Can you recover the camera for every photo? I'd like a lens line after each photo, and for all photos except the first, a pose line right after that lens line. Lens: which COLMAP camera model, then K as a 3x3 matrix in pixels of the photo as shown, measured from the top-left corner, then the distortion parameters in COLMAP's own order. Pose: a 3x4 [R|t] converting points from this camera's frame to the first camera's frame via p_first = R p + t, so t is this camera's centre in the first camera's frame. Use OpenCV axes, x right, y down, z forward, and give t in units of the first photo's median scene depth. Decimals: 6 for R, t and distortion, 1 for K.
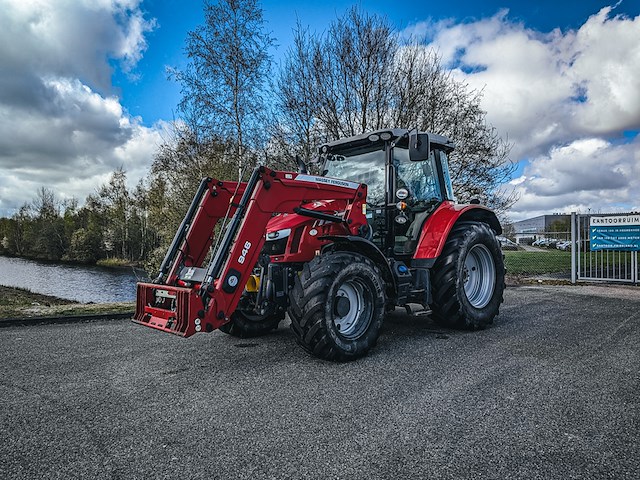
lens RADIAL K [[452.0, 0, 320.0], [0, 452.0, 240.0], [0, 0, 1]] dist [0.055660, -0.085929]
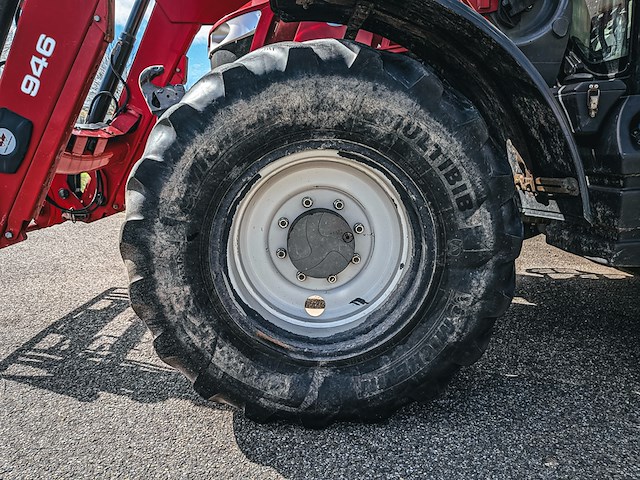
lens RADIAL K [[456.2, 0, 331.3], [0, 456.2, 250.8], [0, 0, 1]] dist [0.005712, -0.005803]
pose [[0.731286, 0.147230, -0.665991, 0.223128], [0.002768, 0.975776, 0.218753, 0.074835], [0.682066, -0.161815, 0.713164, 0.690772]]
